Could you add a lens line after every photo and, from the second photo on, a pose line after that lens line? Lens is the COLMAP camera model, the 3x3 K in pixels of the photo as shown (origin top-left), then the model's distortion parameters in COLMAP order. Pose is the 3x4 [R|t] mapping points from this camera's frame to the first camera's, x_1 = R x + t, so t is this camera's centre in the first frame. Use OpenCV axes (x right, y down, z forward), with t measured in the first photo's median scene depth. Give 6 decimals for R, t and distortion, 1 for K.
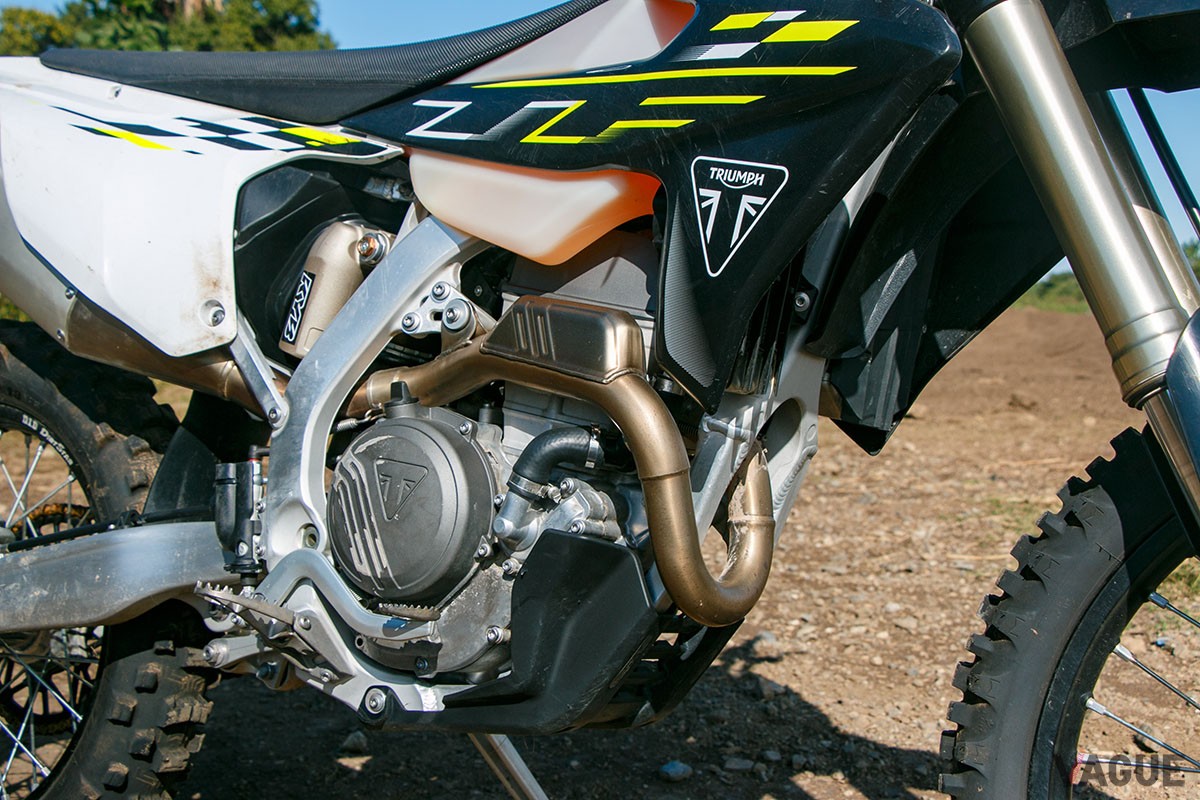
lens RADIAL K [[1661.9, 0, 600.0], [0, 1661.9, 400.0], [0, 0, 1]] dist [0.045857, 0.018050]
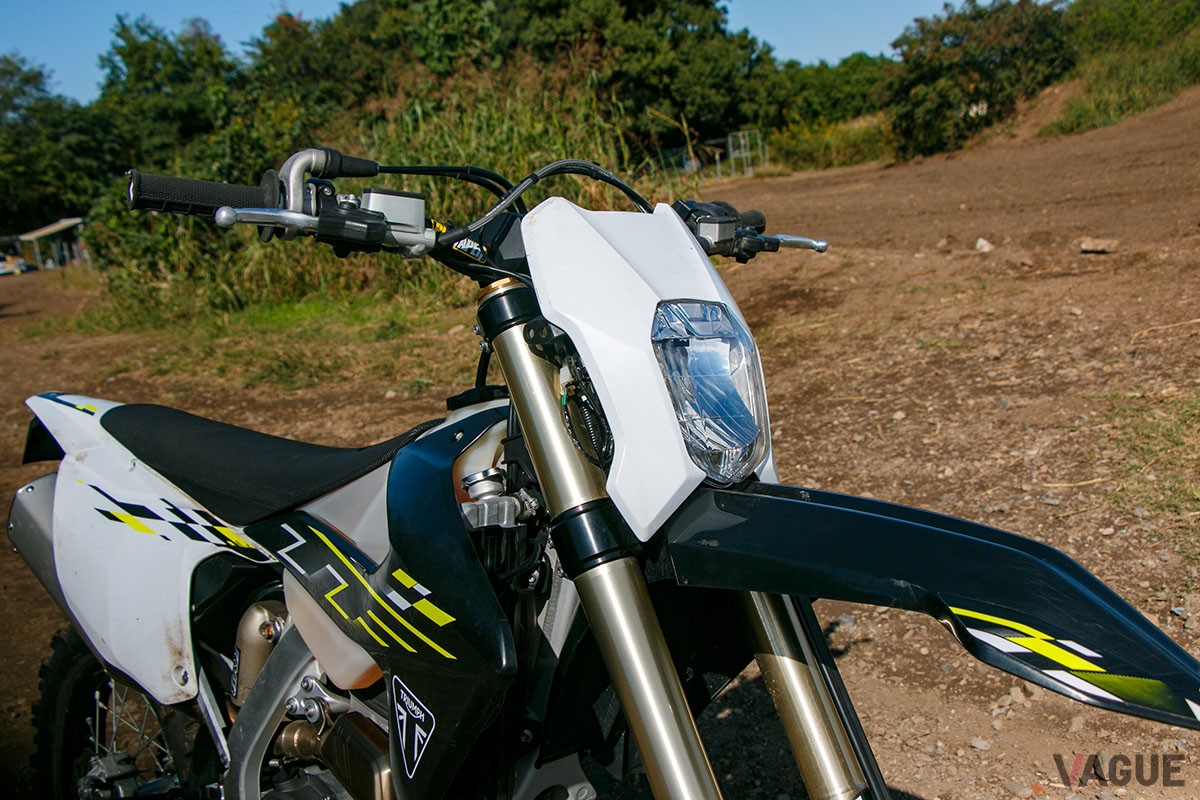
lens RADIAL K [[1334.2, 0, 600.0], [0, 1334.2, 400.0], [0, 0, 1]] dist [-0.016500, -0.015095]
pose [[0.964812, -0.095028, -0.245169, 0.426903], [0.132264, 0.981255, 0.140158, -0.423021], [0.227254, -0.167653, 0.959296, 0.088532]]
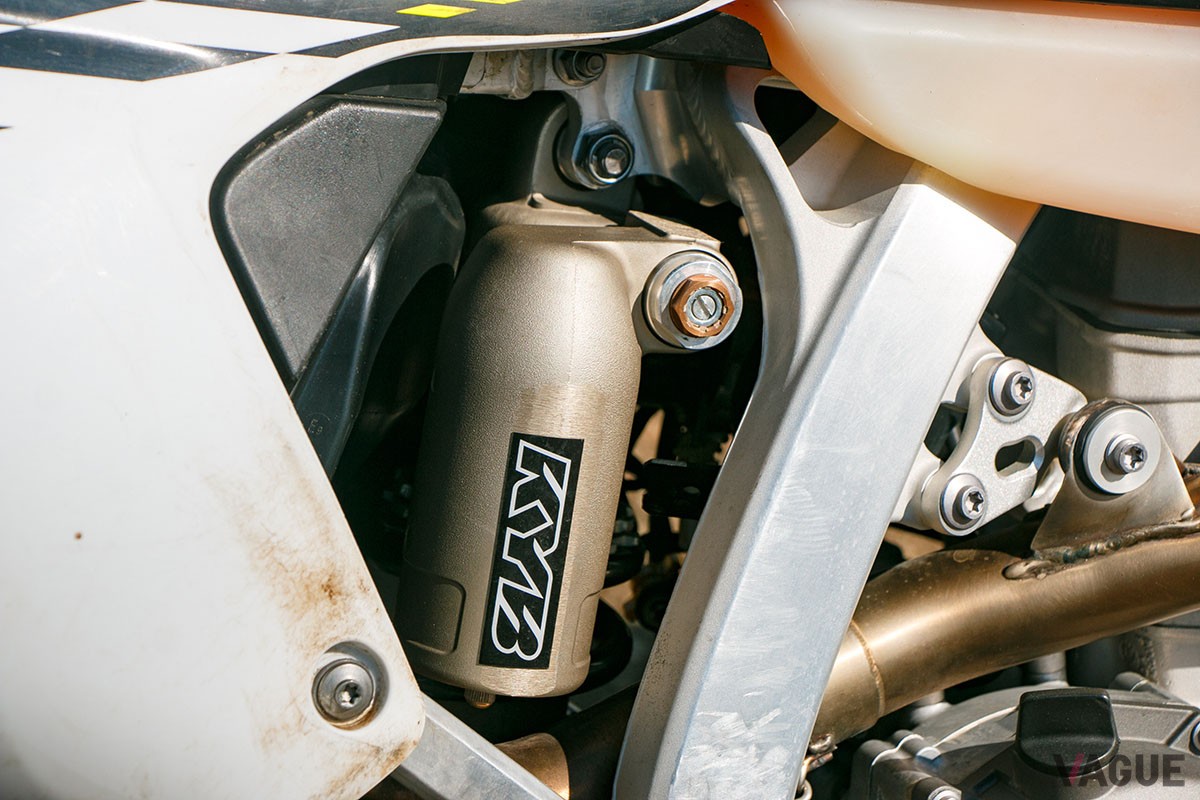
lens RADIAL K [[3849.9, 0, 600.0], [0, 3849.9, 400.0], [0, 0, 1]] dist [0.395484, 0.663598]
pose [[0.543288, -0.376439, 0.750421, -0.783236], [0.069544, 0.910948, 0.406617, -0.415524], [-0.836661, -0.168723, 0.521086, 0.689190]]
